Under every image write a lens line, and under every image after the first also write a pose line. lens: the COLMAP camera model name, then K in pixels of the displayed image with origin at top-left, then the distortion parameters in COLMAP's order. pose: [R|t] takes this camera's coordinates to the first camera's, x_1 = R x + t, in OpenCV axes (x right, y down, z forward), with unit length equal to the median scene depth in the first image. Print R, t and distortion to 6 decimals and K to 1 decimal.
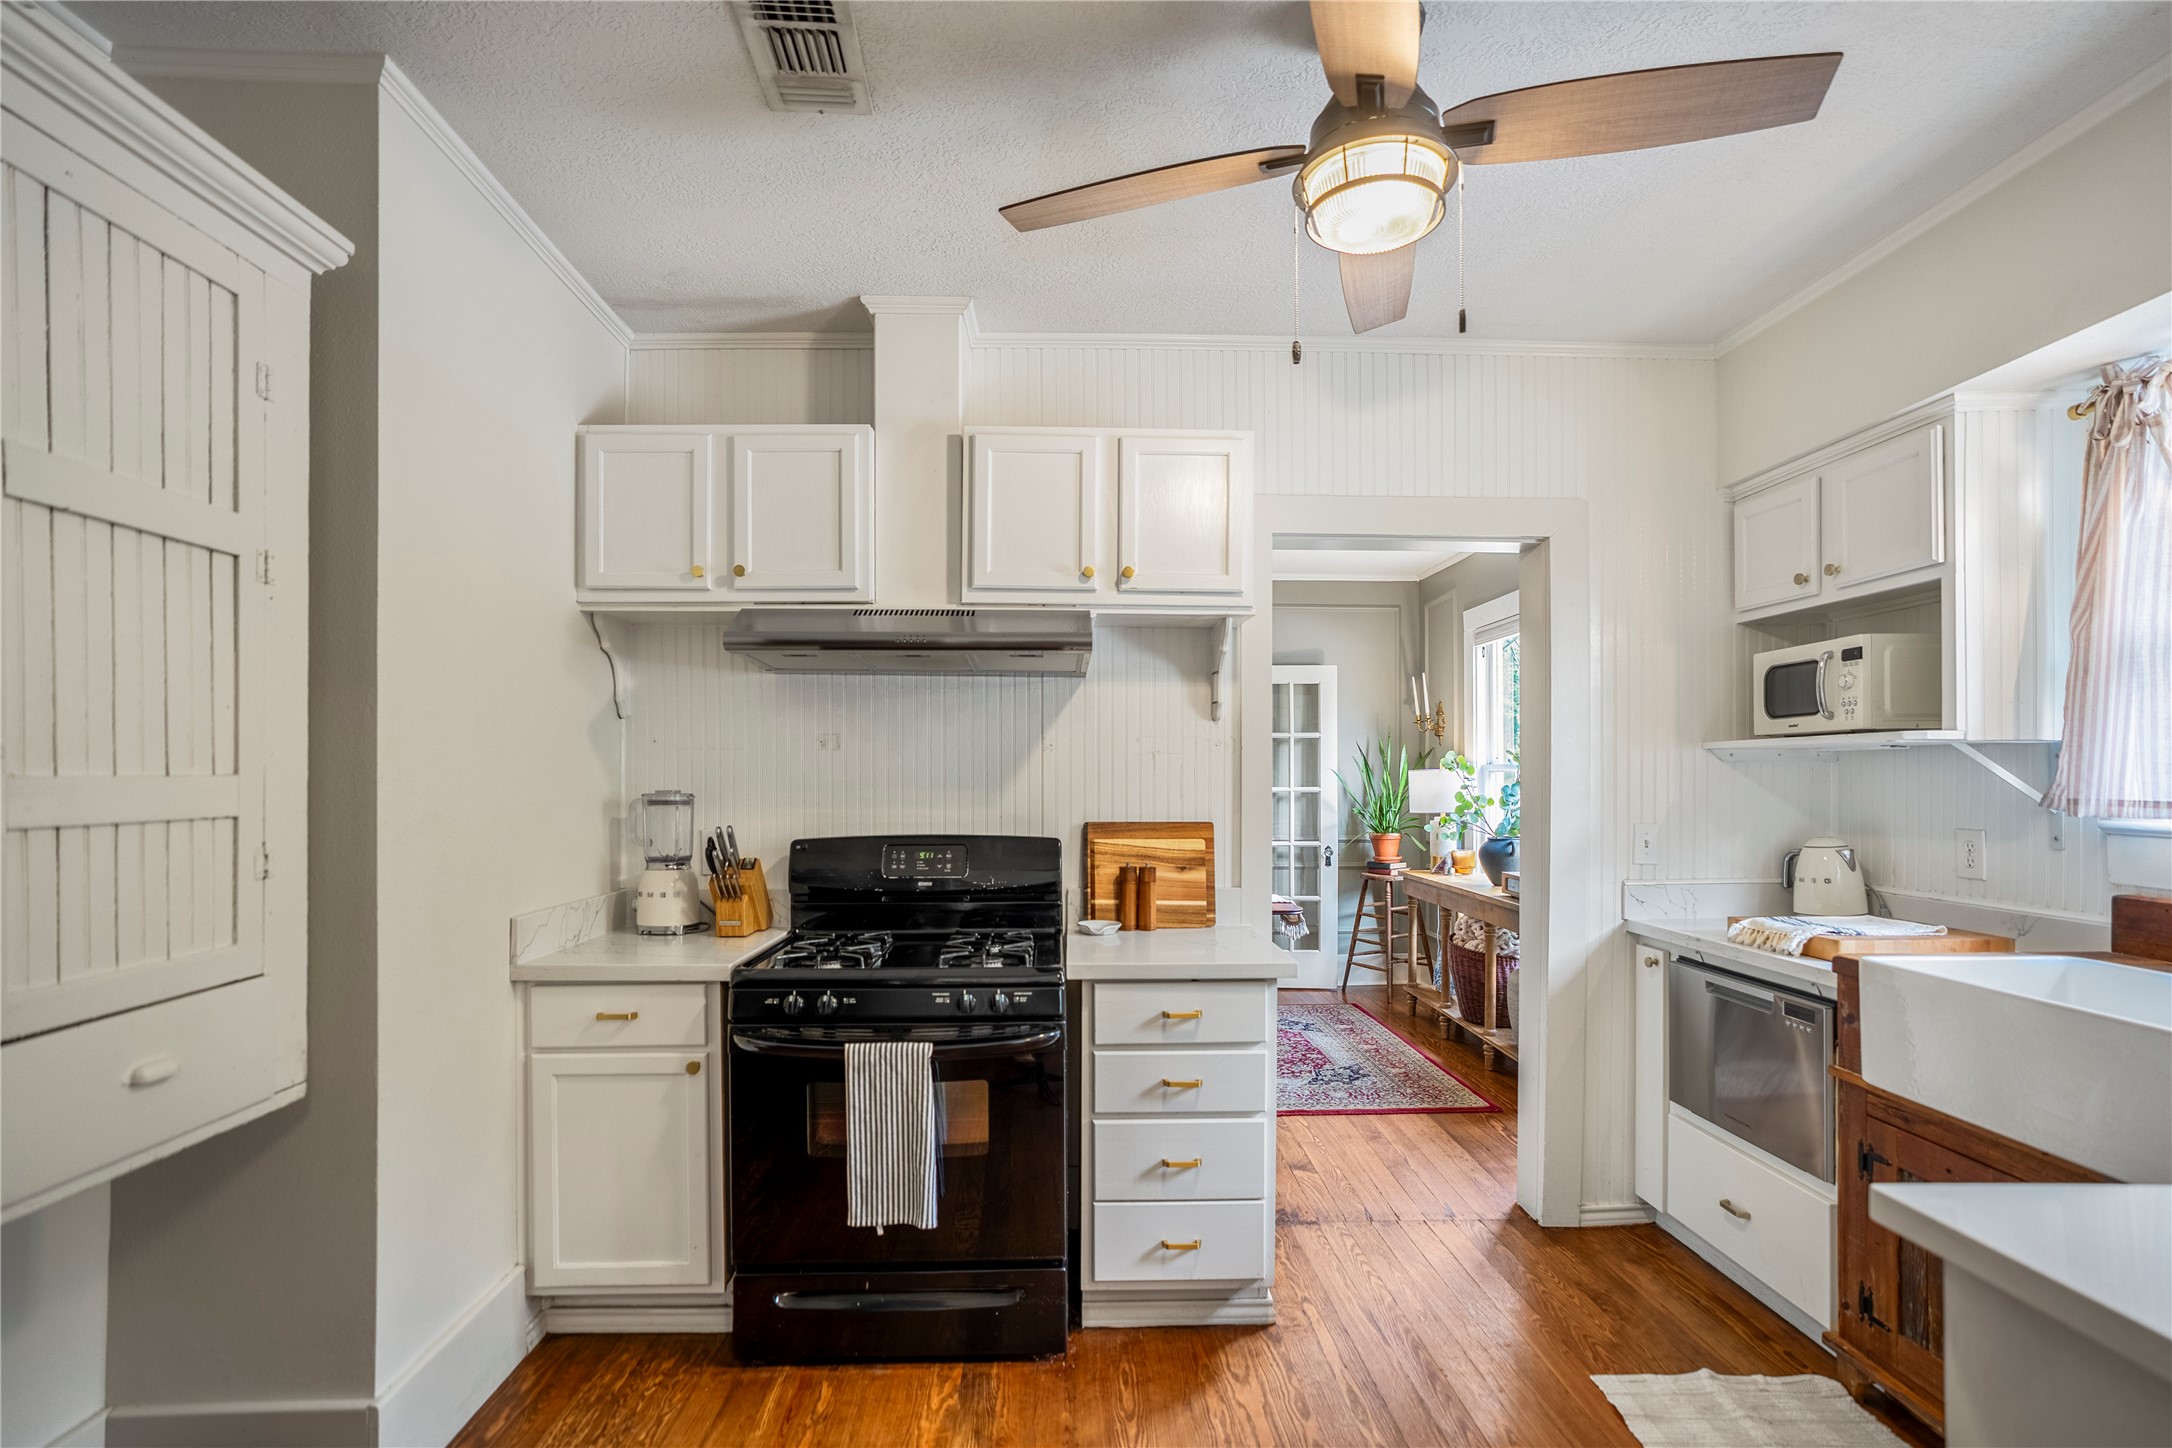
lens RADIAL K [[1053.5, 0, 1094.2], [0, 1053.5, 773.2], [0, 0, 1]] dist [-0.052968, 0.020745]
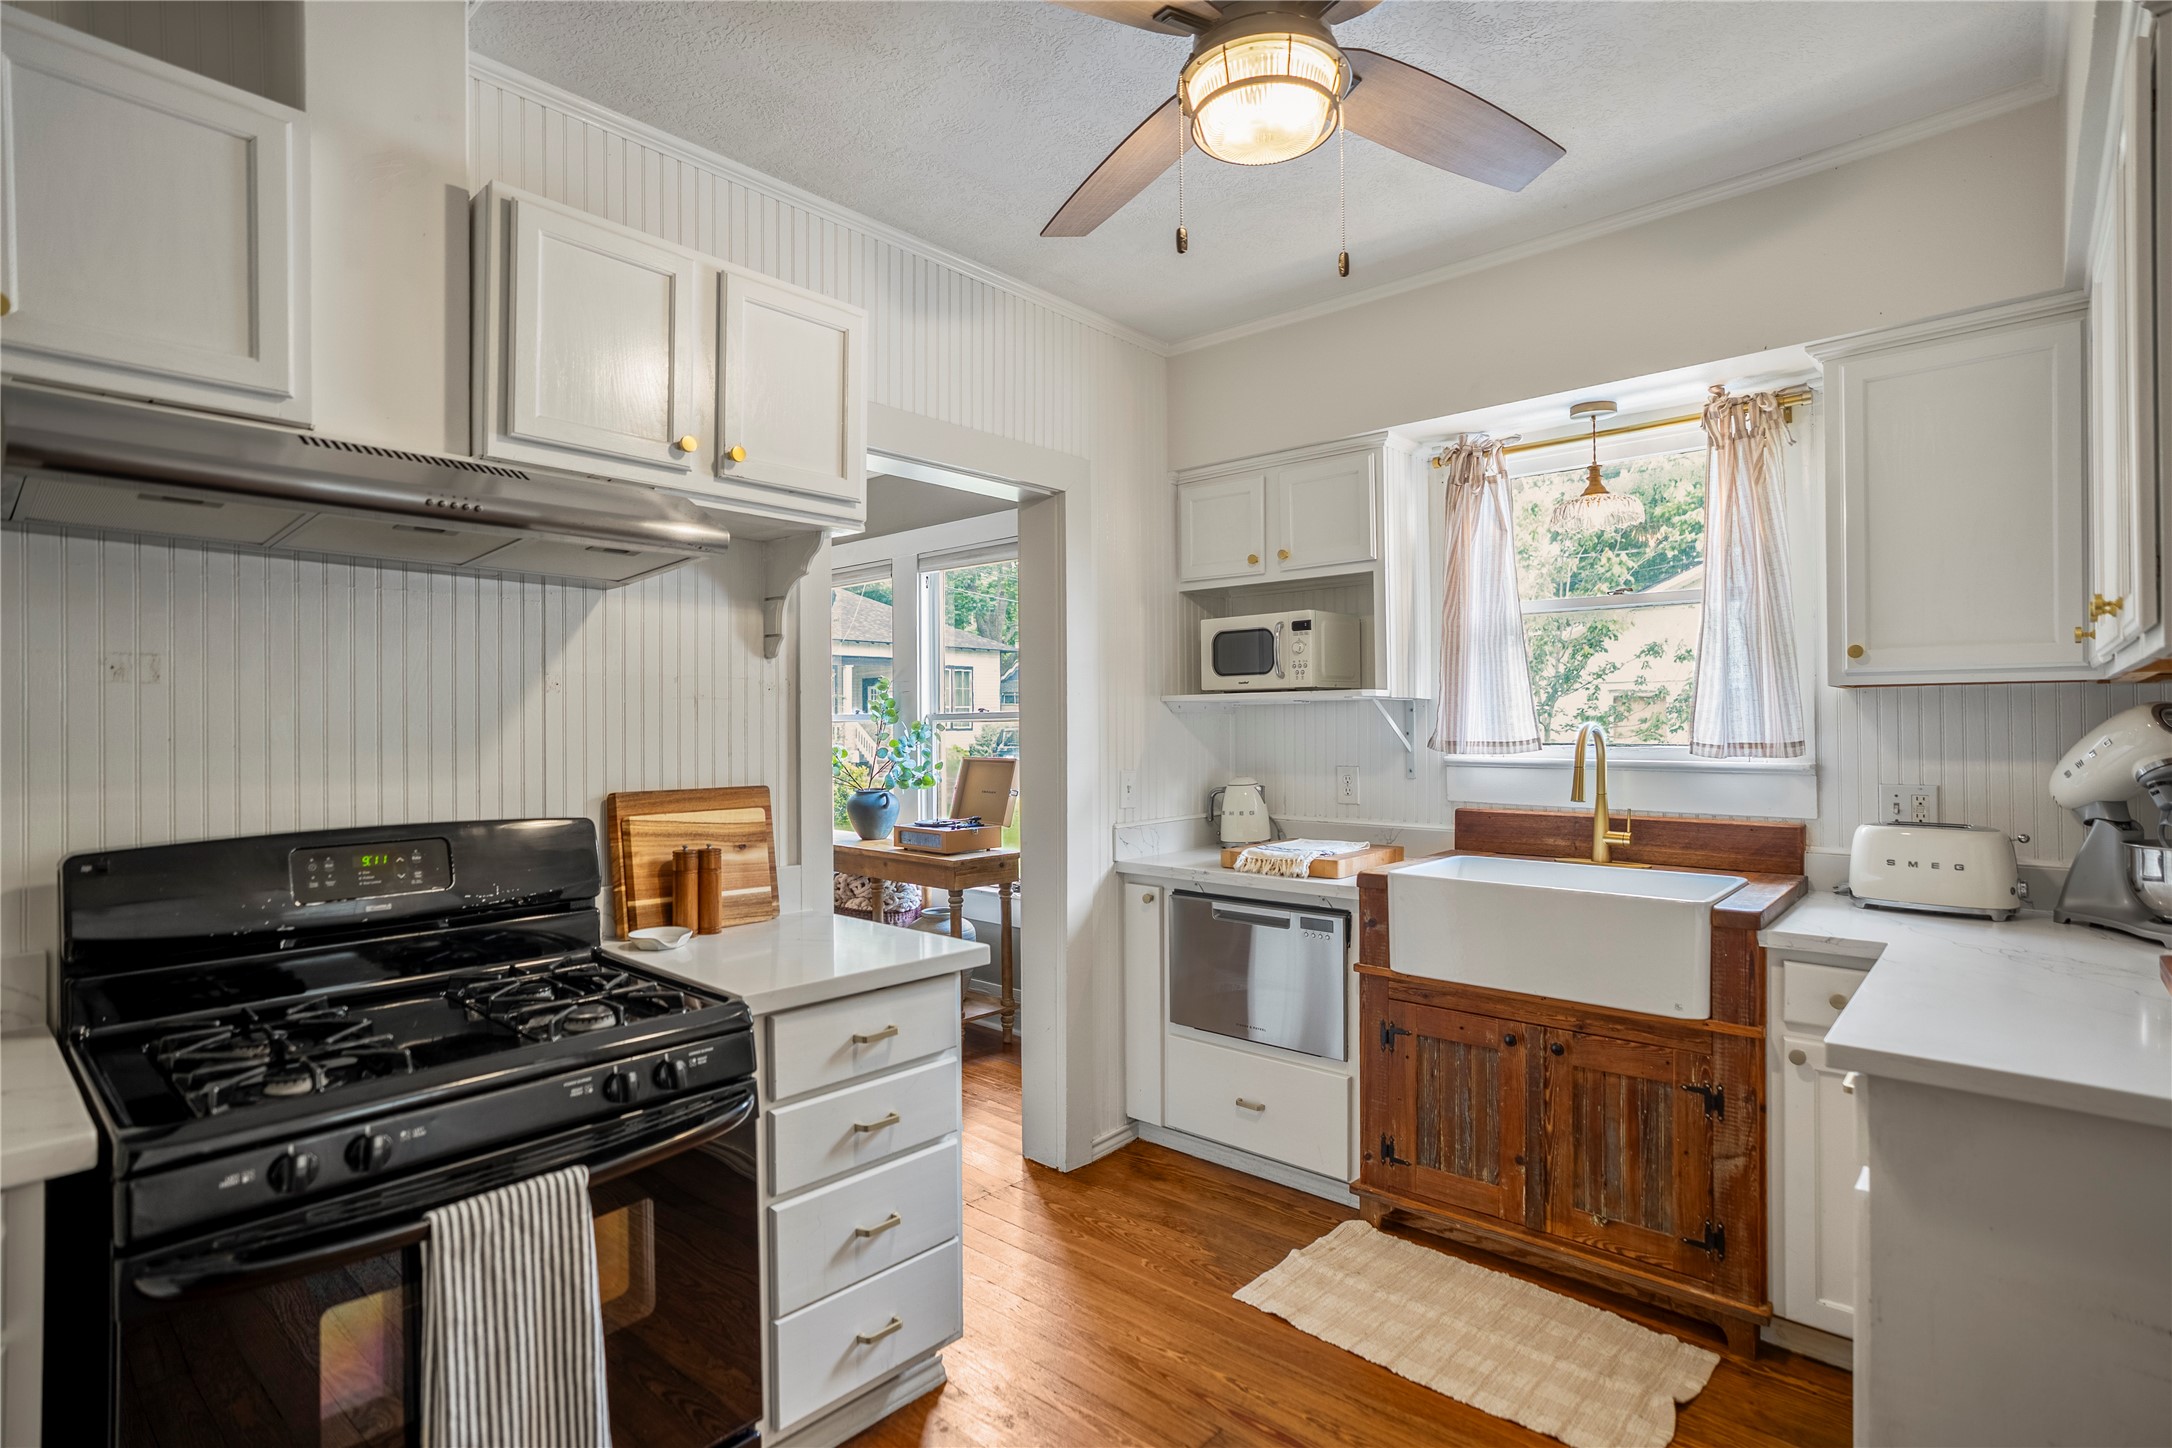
lens RADIAL K [[1053.5, 0, 1114.1], [0, 1053.5, 713.2], [0, 0, 1]] dist [-0.052968, 0.020745]
pose [[0.683891, 0.005719, 0.729561, -0.320601], [0.002879, 0.999940, -0.010536, 0.000930], [-0.729578, 0.009306, 0.683834, 0.302270]]
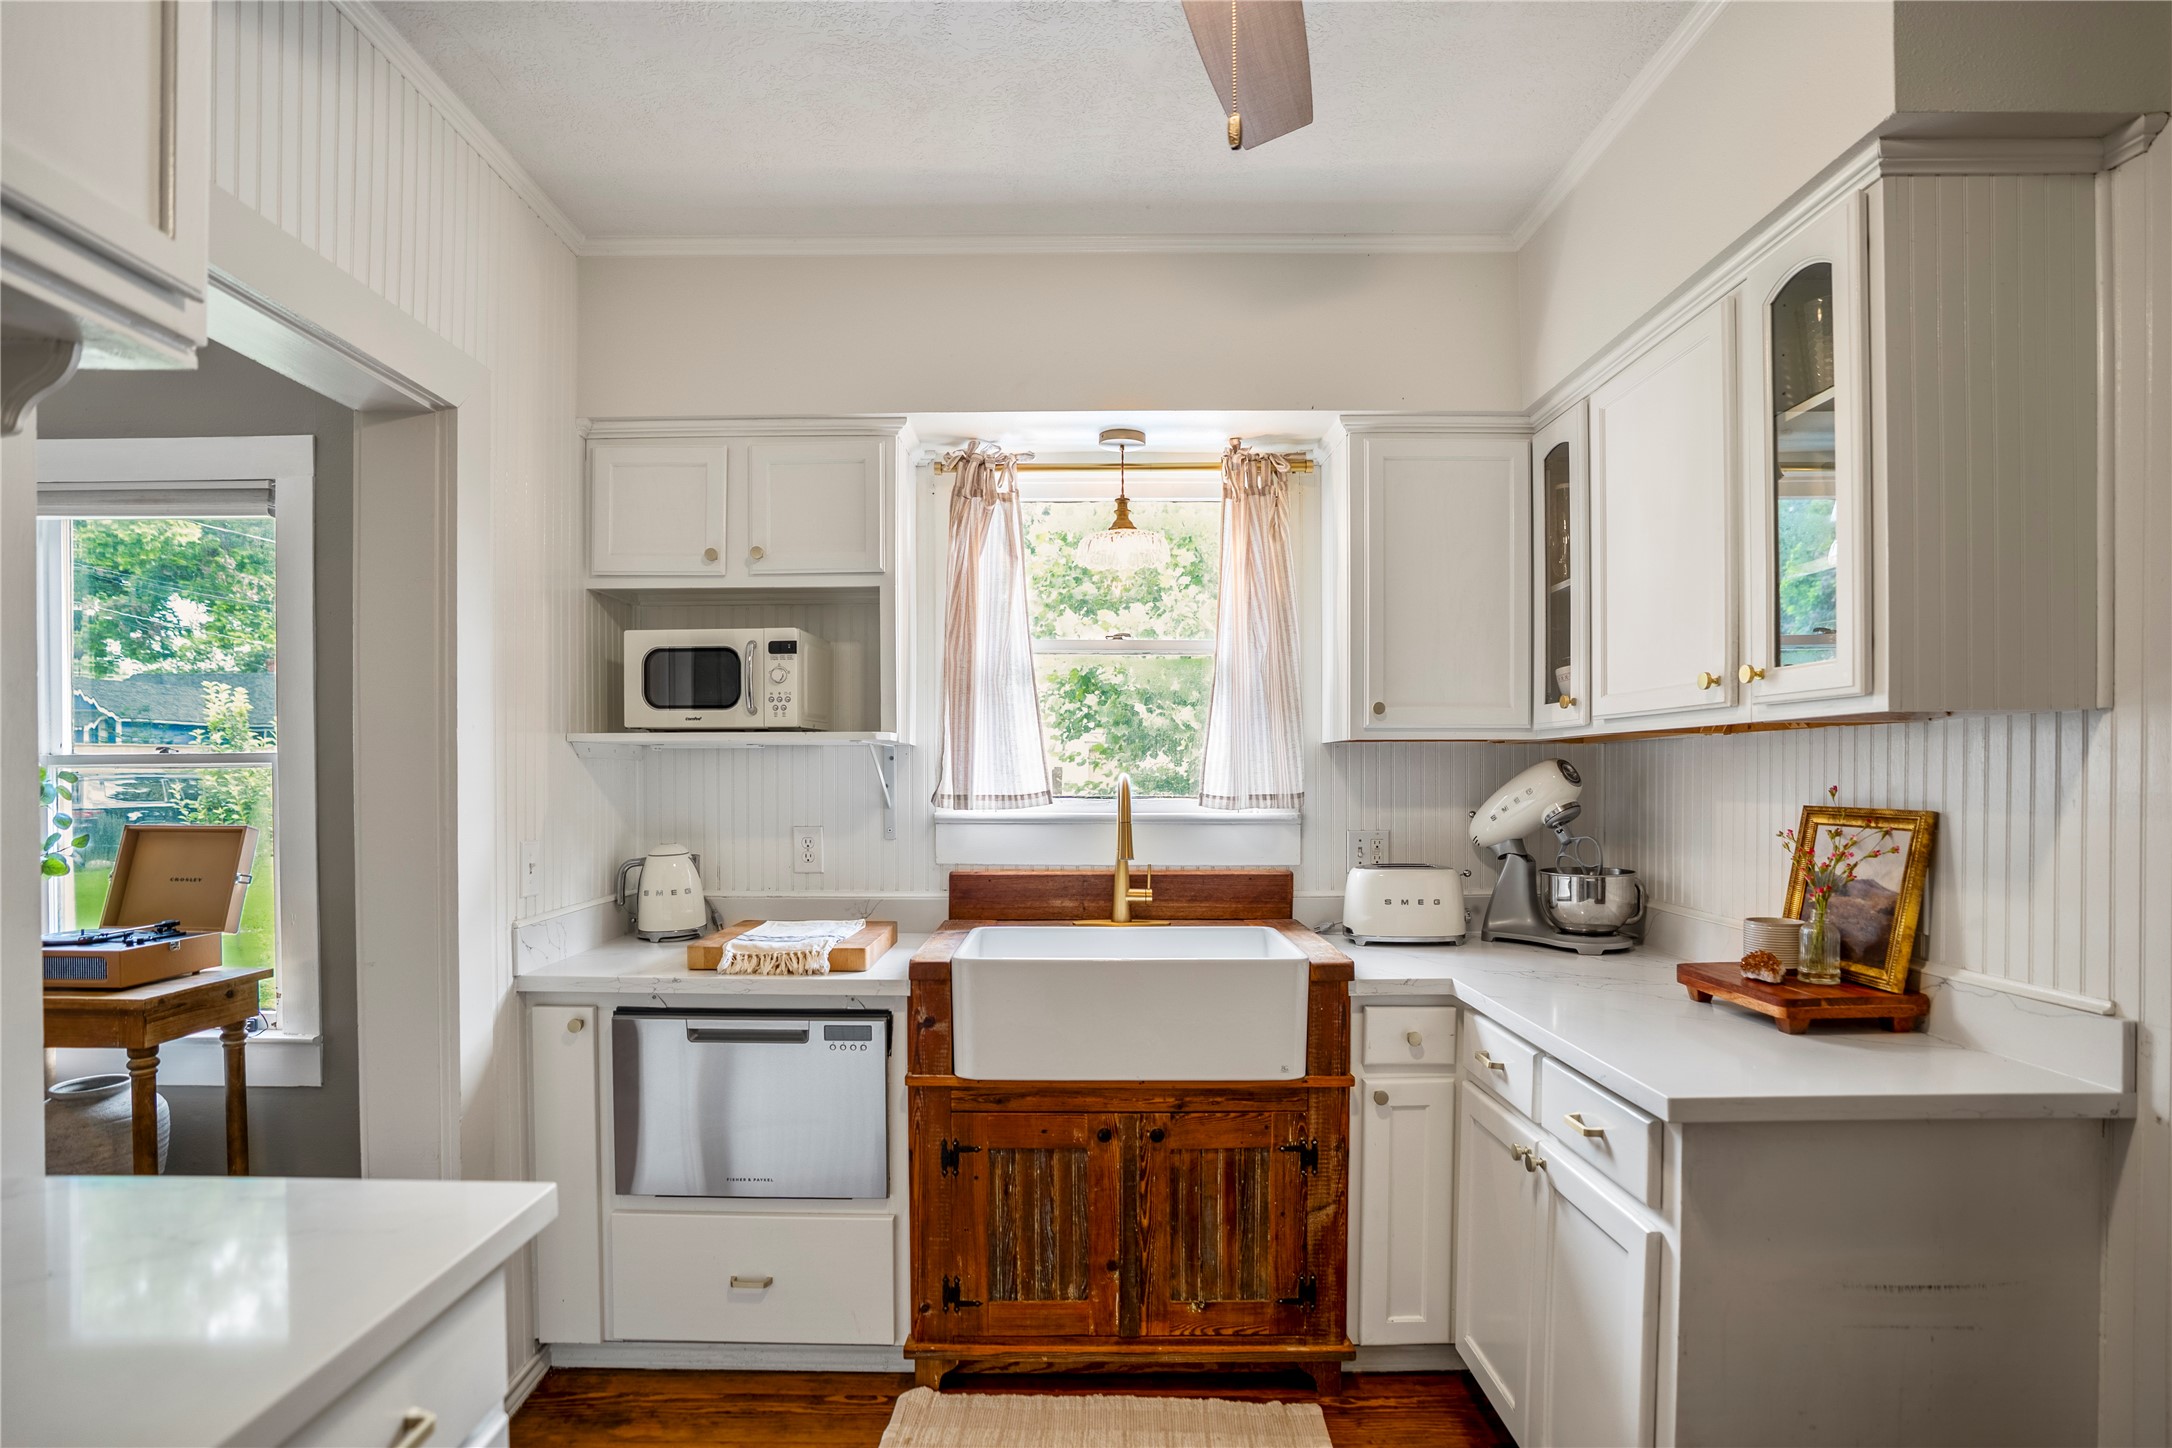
lens RADIAL K [[1053.5, 0, 1081.6], [0, 1053.5, 788.6], [0, 0, 1]] dist [-0.052968, 0.020745]
pose [[0.035997, -0.016877, 0.999209, -0.217964], [-0.001066, 0.999856, 0.016926, -0.002078], [-0.999351, -0.001674, 0.035974, 0.674490]]
